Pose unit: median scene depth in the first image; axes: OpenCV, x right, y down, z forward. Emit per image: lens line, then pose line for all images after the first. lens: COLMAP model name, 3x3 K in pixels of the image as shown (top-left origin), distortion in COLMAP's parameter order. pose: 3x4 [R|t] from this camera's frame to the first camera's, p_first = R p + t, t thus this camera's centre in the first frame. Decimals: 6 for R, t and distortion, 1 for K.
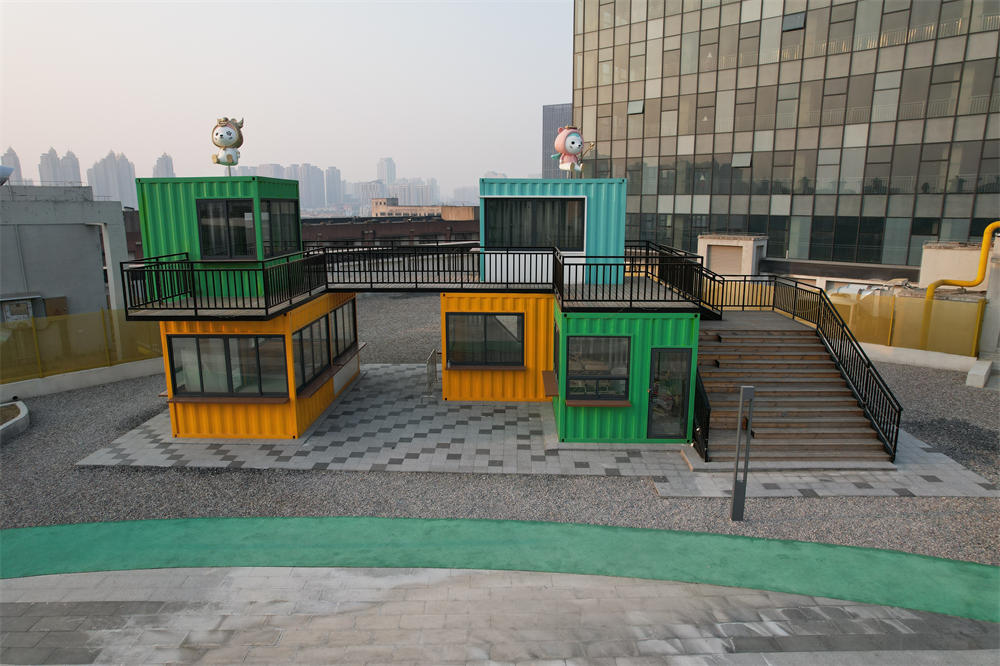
lens RADIAL K [[639.7, 0, 500.0], [0, 639.7, 333.0], [0, 0, 1]] dist [-0.079538, 0.075511]
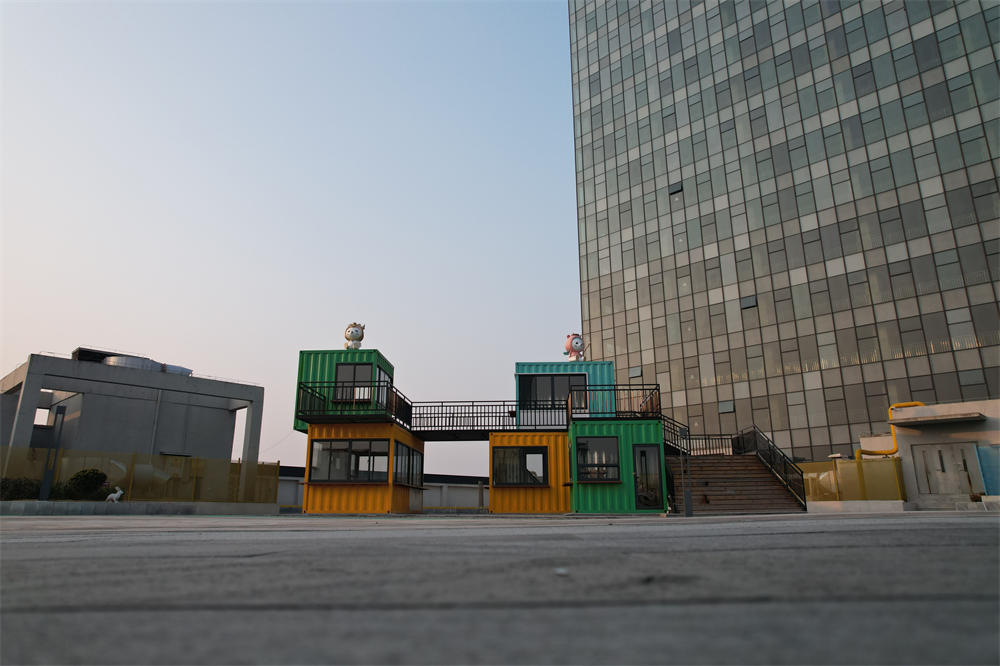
lens RADIAL K [[639.7, 0, 500.0], [0, 639.7, 333.0], [0, 0, 1]] dist [-0.079538, 0.075511]
pose [[0.999469, -0.009806, -0.031086, -0.023979], [-0.005482, 0.889531, -0.456842, 0.438707], [0.032131, 0.456770, 0.889004, -0.428758]]
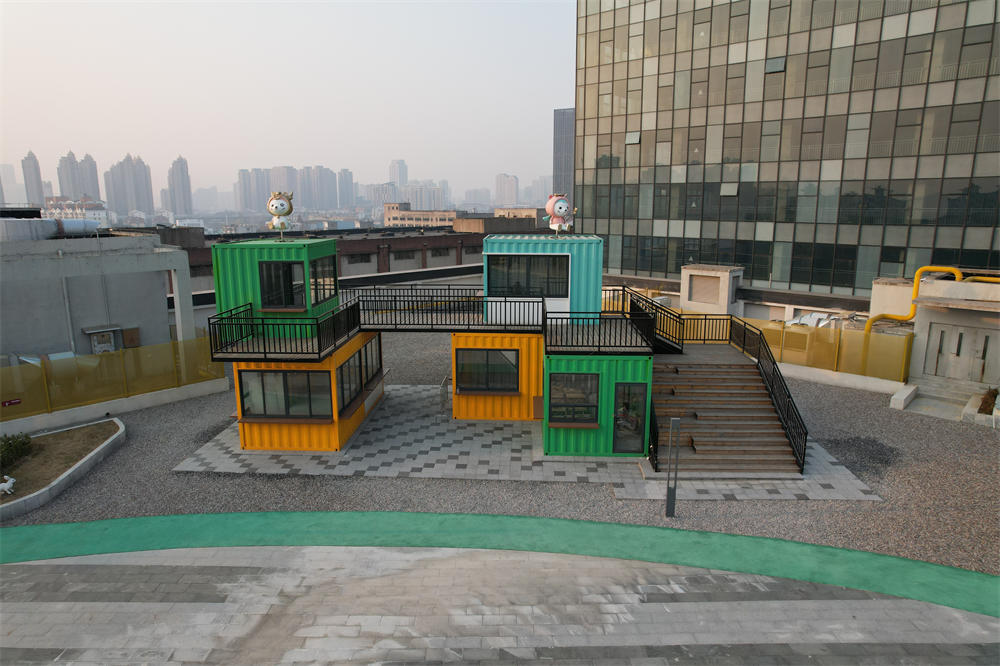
lens RADIAL K [[639.7, 0, 500.0], [0, 639.7, 333.0], [0, 0, 1]] dist [-0.079538, 0.075511]
pose [[0.999846, 0.003846, -0.017094, 0.024588], [-0.003879, 0.999991, -0.001887, -0.066916], [0.017087, 0.001953, 0.999852, -0.262452]]
